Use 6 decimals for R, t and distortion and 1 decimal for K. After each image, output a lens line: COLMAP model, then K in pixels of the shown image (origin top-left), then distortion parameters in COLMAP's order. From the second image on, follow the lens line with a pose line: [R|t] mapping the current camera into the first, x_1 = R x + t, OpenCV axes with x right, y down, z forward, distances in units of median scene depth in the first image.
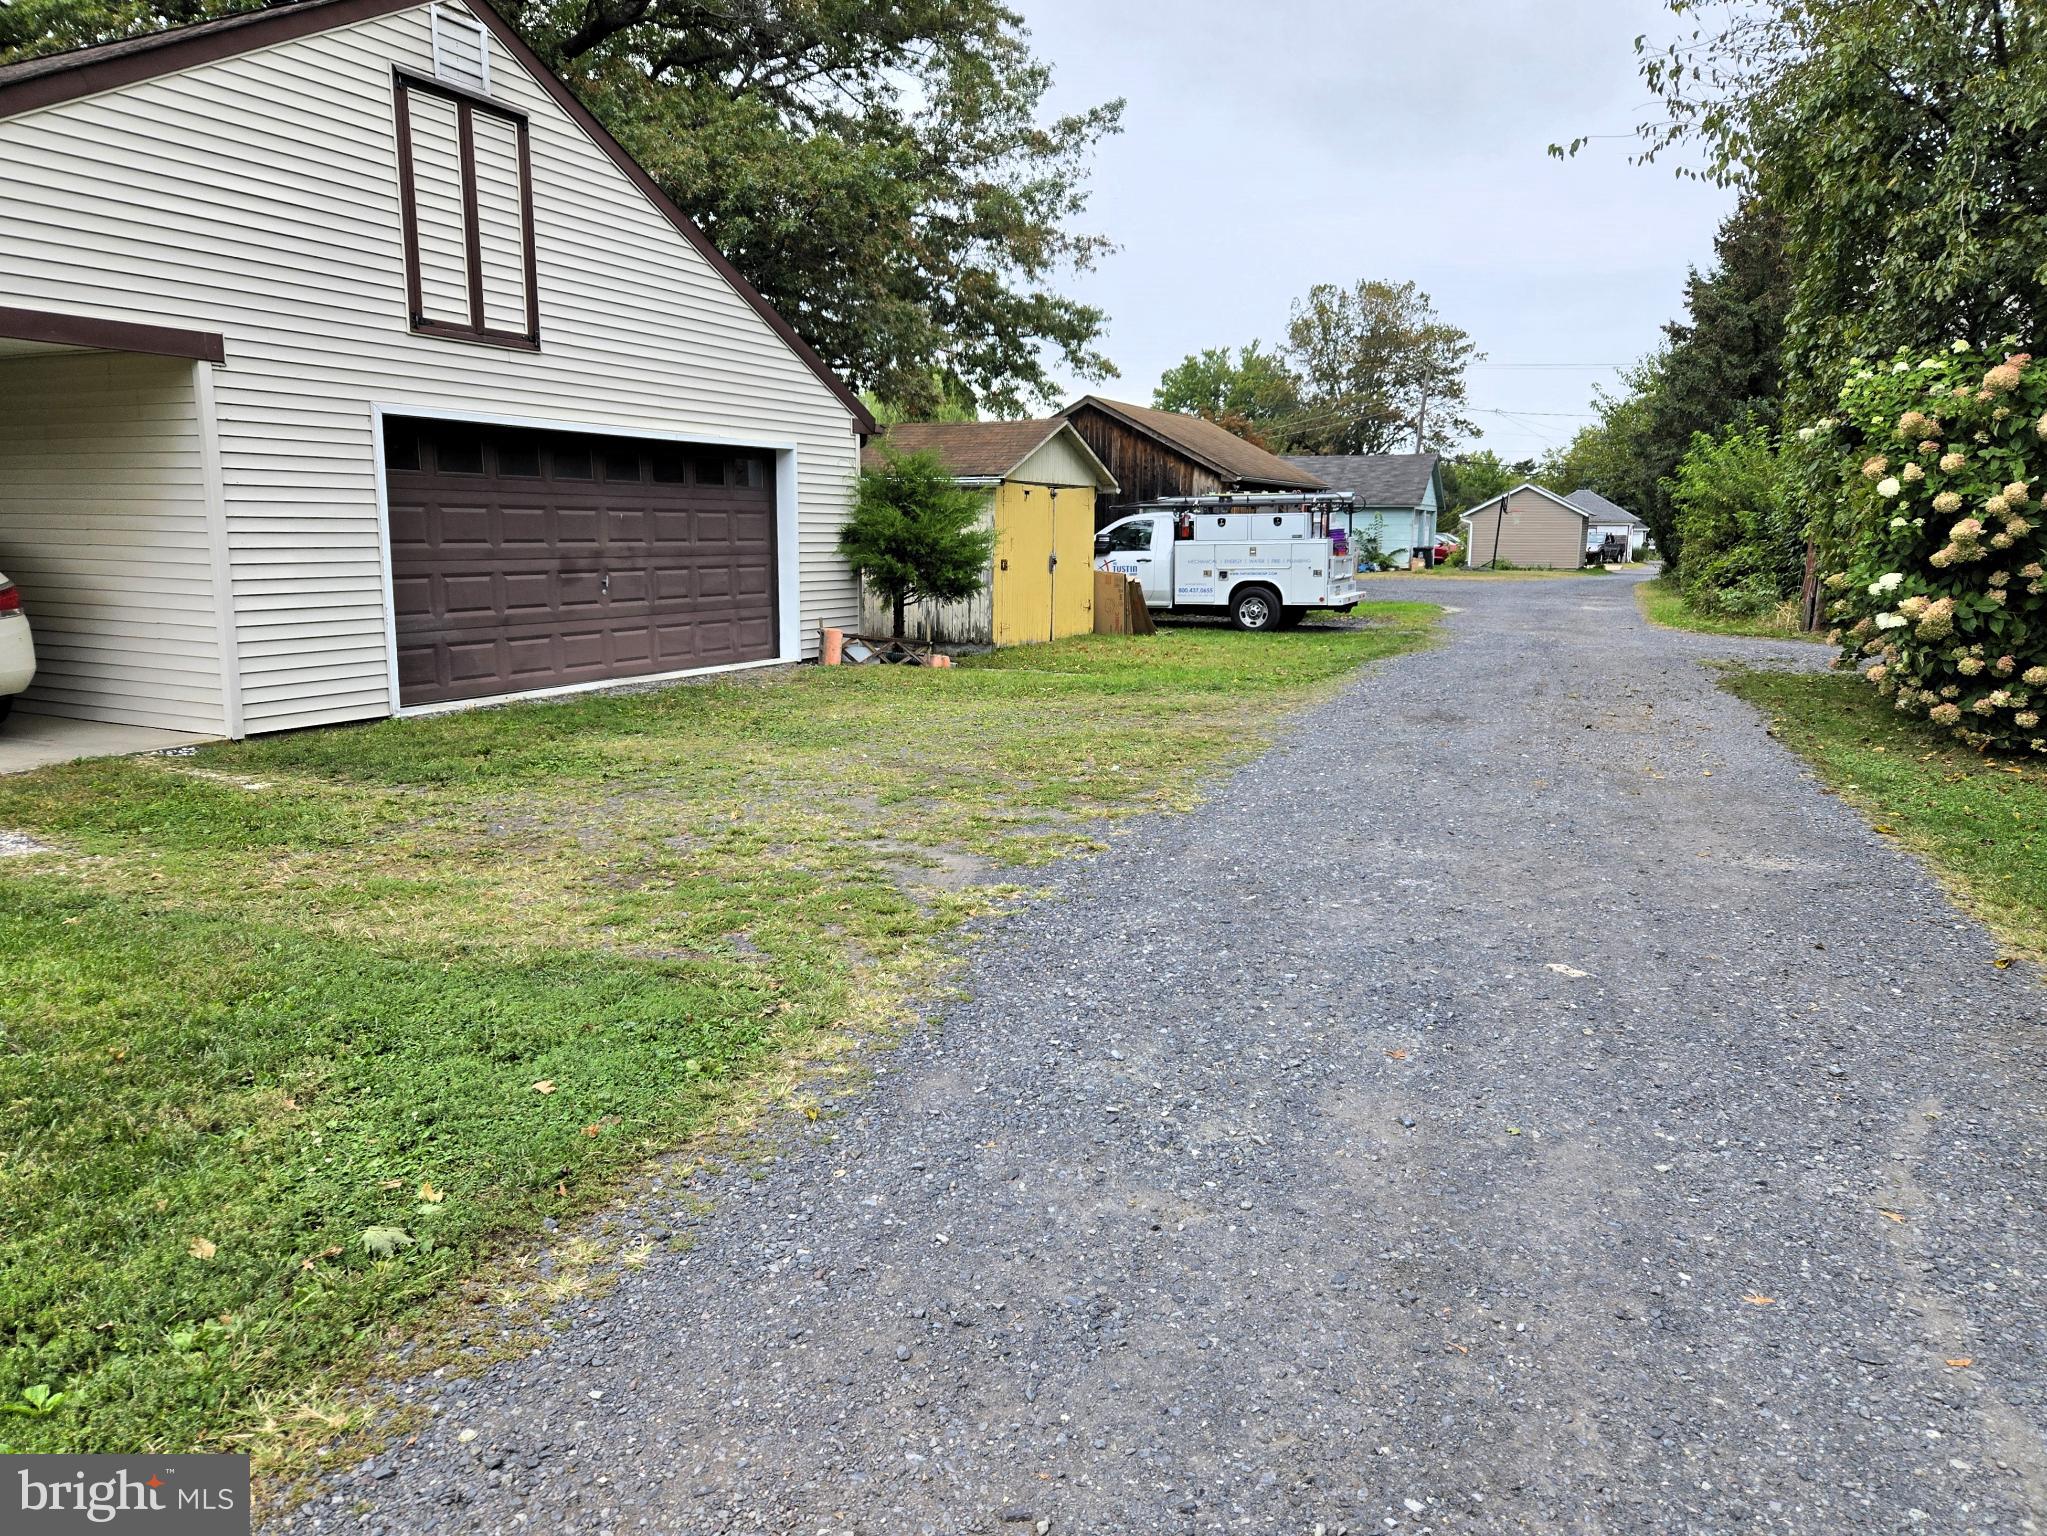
lens RADIAL K [[1410.2, 0, 1034.5], [0, 1410.2, 780.9], [0, 0, 1]] dist [0.054827, -0.026932]
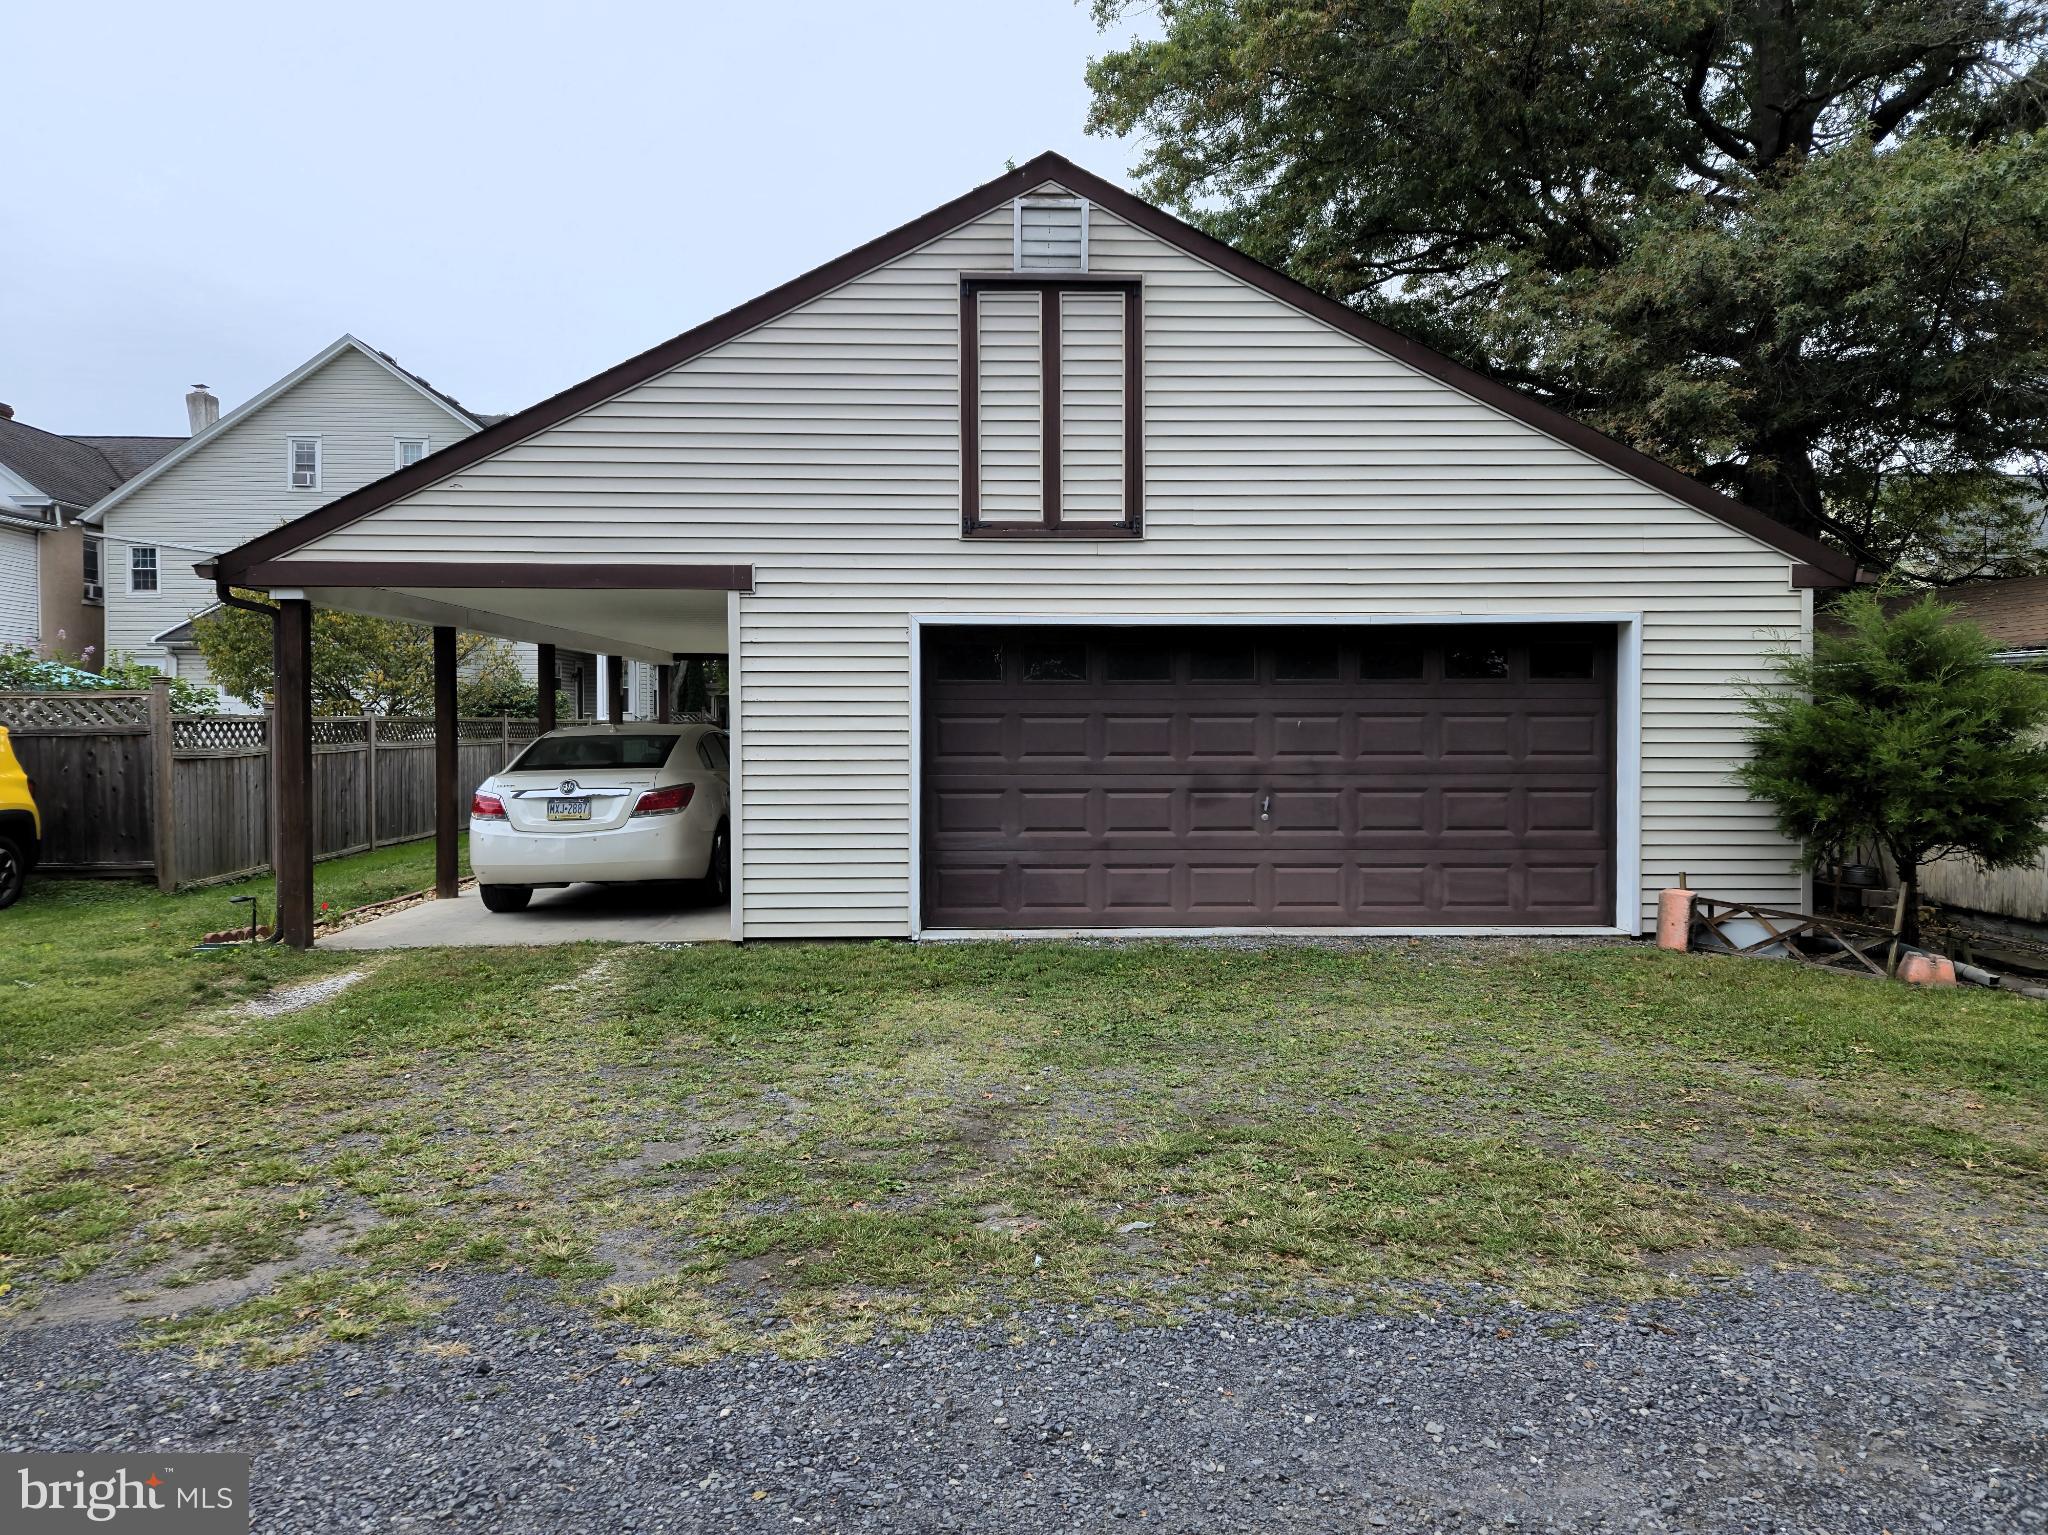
lens RADIAL K [[1410.9, 0, 1027.1], [0, 1410.9, 756.1], [0, 0, 1]] dist [0.054827, -0.026932]
pose [[0.468484, 0.013225, -0.883373, 0.395334], [-0.152445, 0.986100, -0.066084, -0.110238], [0.870220, 0.165625, 0.463988, 0.596432]]
